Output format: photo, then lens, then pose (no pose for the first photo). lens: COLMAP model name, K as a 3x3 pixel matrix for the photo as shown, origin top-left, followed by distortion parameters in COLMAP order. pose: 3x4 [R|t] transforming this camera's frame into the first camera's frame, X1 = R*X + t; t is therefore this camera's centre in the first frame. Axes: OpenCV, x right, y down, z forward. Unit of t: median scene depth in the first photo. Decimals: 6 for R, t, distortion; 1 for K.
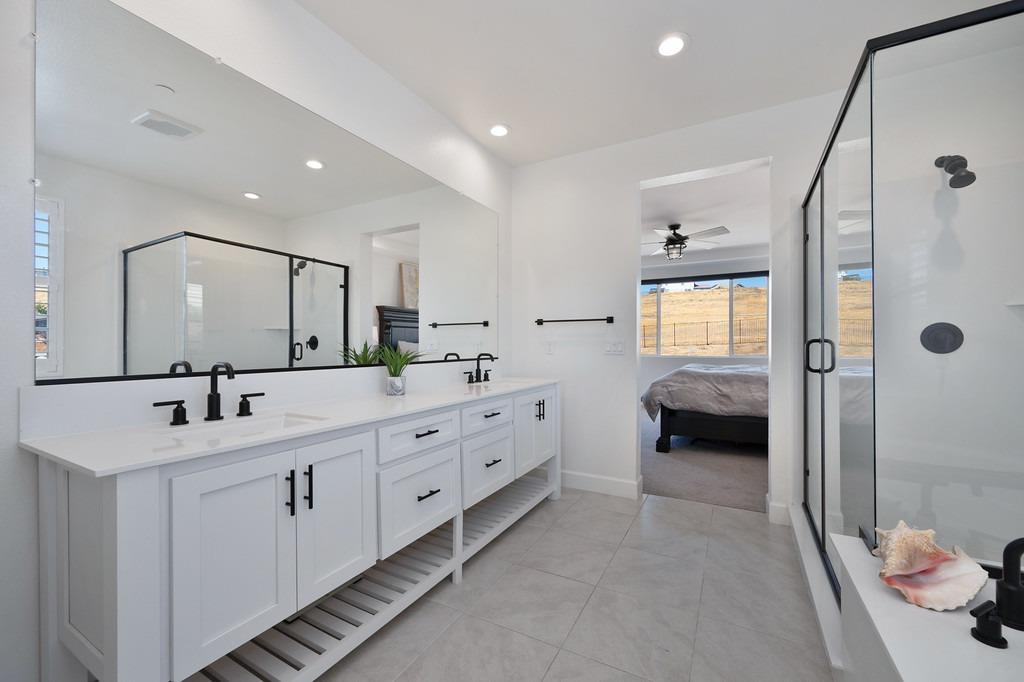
lens RADIAL K [[399.2, 0, 512.8], [0, 399.2, 346.4], [0, 0, 1]] dist [-0.001602, -0.000609]
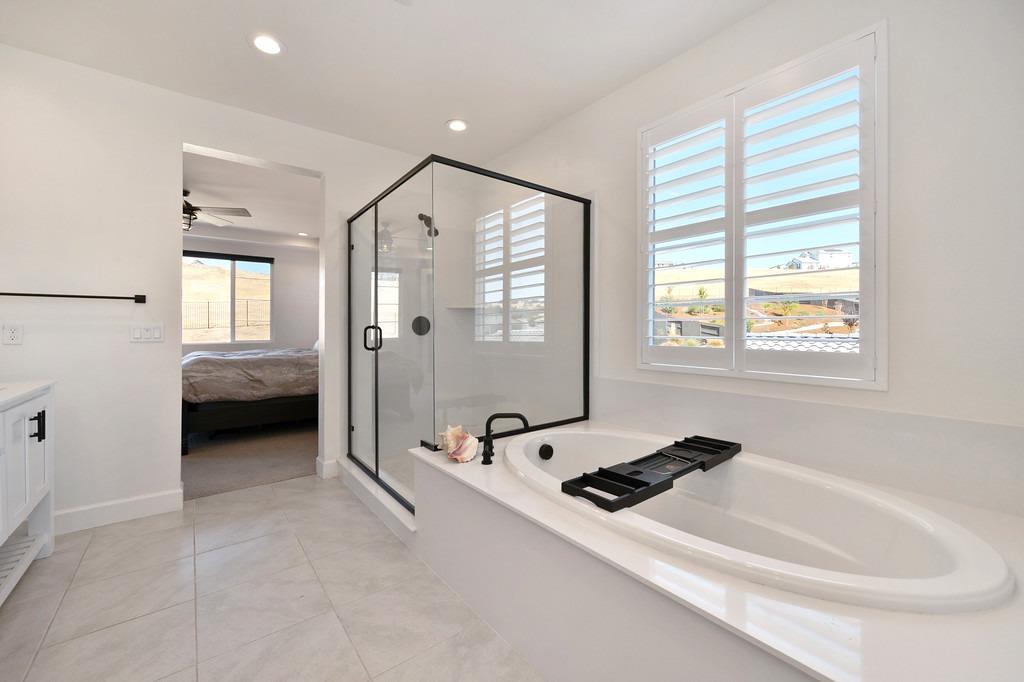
lens RADIAL K [[399.2, 0, 514.8], [0, 399.2, 332.5], [0, 0, 1]] dist [-0.001602, -0.000609]
pose [[0.416871, -0.007466, 0.908935, -0.166994], [0.004802, 0.999970, 0.006011, -0.000882], [-0.908953, 0.001859, 0.416894, -0.015565]]
